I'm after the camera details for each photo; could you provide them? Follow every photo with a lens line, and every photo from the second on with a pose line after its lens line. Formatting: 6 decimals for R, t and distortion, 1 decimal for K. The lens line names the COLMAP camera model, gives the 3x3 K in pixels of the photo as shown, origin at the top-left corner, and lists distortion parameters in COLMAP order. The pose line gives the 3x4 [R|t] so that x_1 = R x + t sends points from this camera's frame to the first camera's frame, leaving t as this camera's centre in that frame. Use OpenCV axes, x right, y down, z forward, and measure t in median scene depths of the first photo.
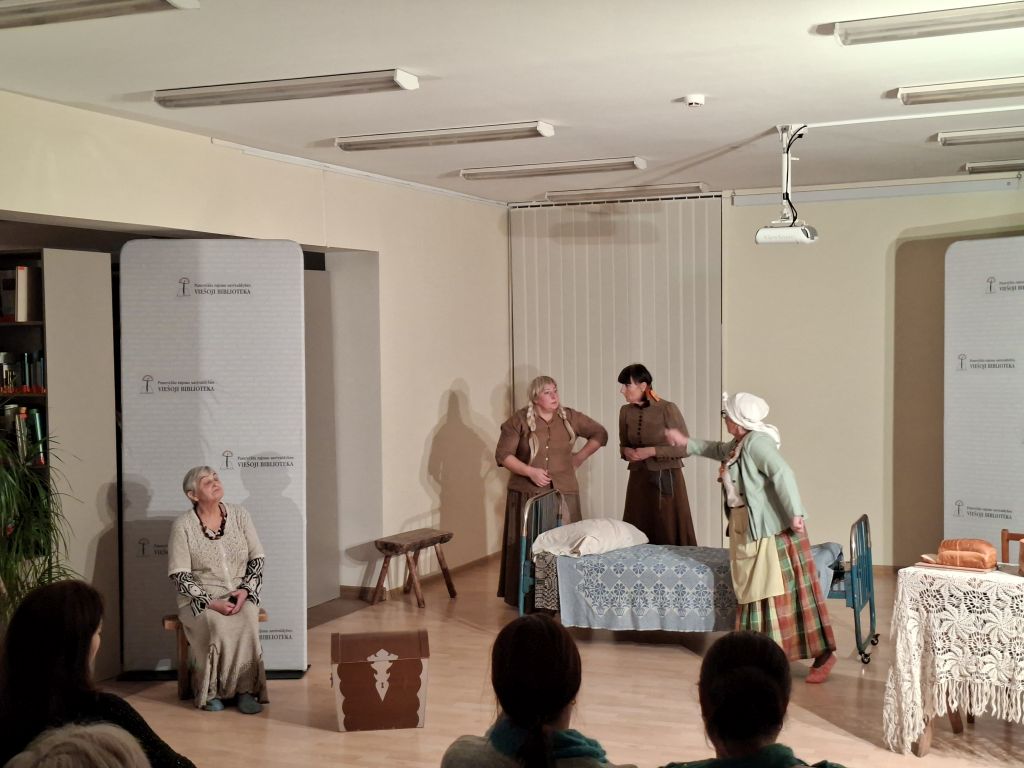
lens RADIAL K [[1369.0, 0, 542.7], [0, 1369.0, 387.4], [0, 0, 1]] dist [0.176687, -0.407219]
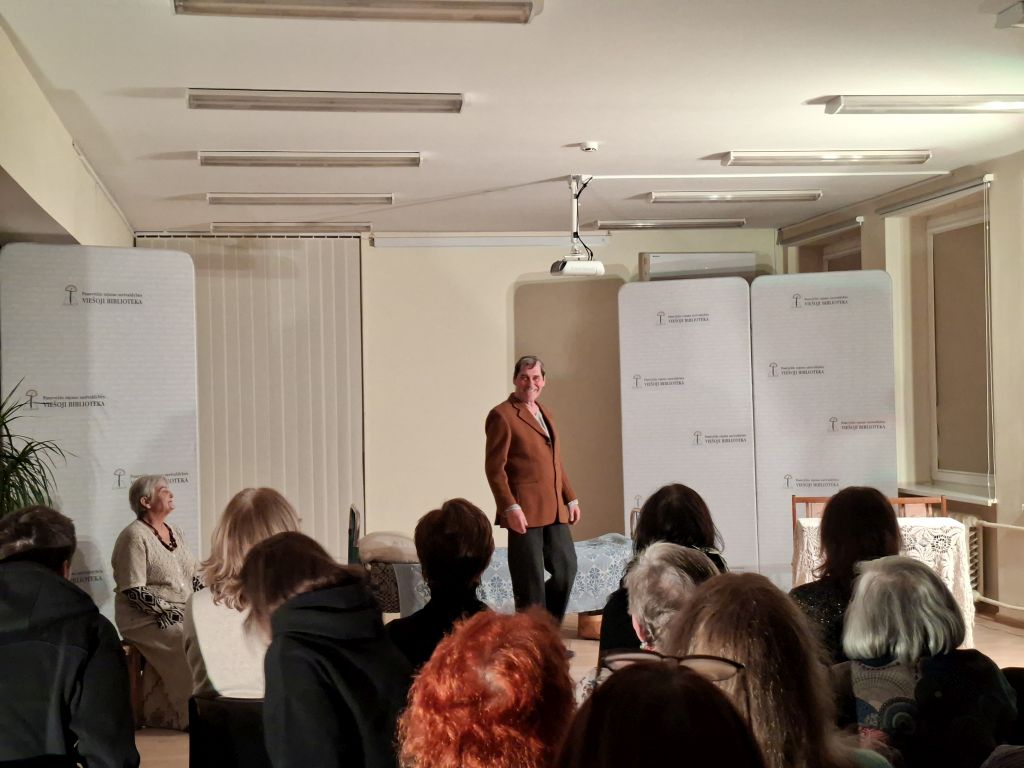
lens RADIAL K [[1365.5, 0, 503.4], [0, 1365.5, 364.3], [0, 0, 1]] dist [0.167368, -0.392730]
pose [[0.840857, 0.003141, 0.541249, -0.521572], [0.032406, 0.997897, -0.056136, 0.036011], [-0.540287, 0.064742, 0.838987, 0.063541]]
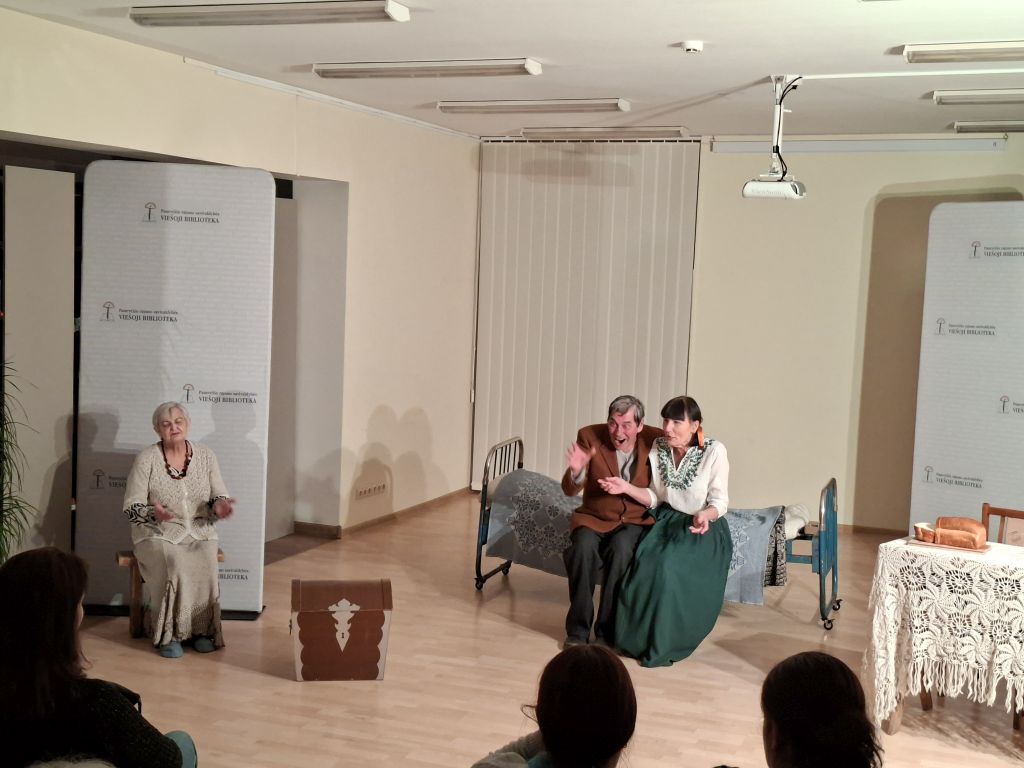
lens RADIAL K [[1368.9, 0, 515.8], [0, 1368.9, 372.4], [0, 0, 1]] dist [0.171450, -0.389752]
pose [[0.998628, 0.047877, 0.021217, -0.020129], [-0.048719, 0.997966, 0.041117, -0.013358], [-0.019205, -0.042094, 0.998929, 0.027842]]
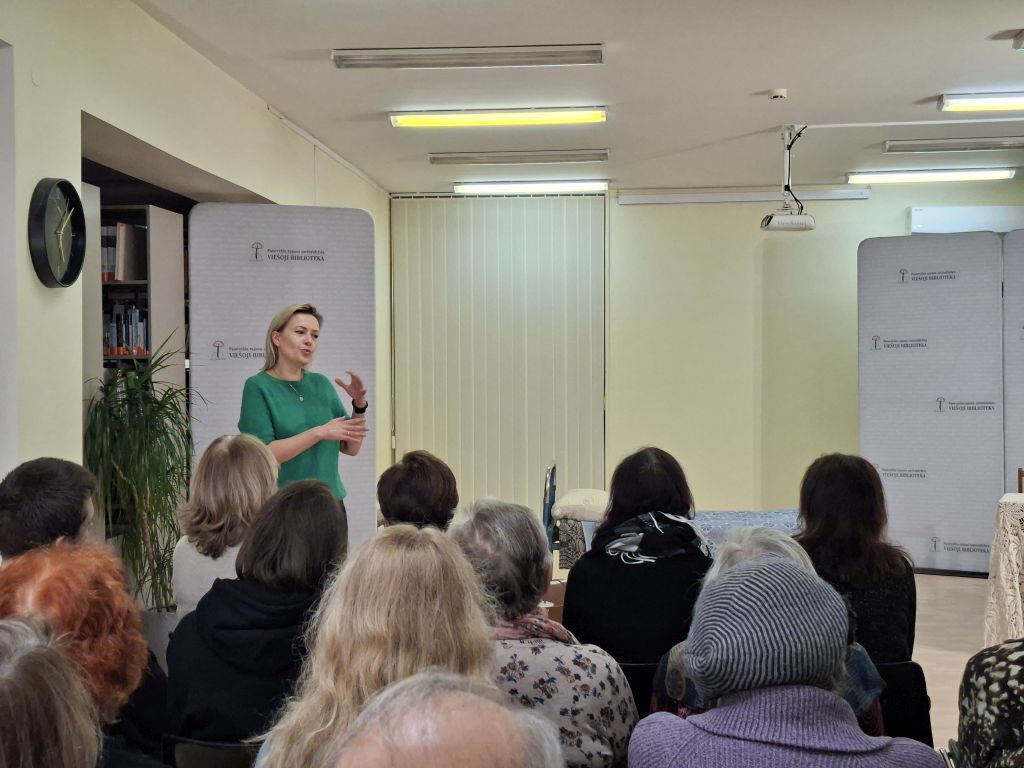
lens RADIAL K [[1369.1, 0, 524.6], [0, 1369.1, 365.7], [0, 0, 1]] dist [0.143513, -0.397928]
pose [[0.947895, 0.003716, 0.318560, -0.392790], [0.006836, 0.999464, -0.032002, 0.041245], [-0.318509, 0.032512, 0.947362, 0.013336]]
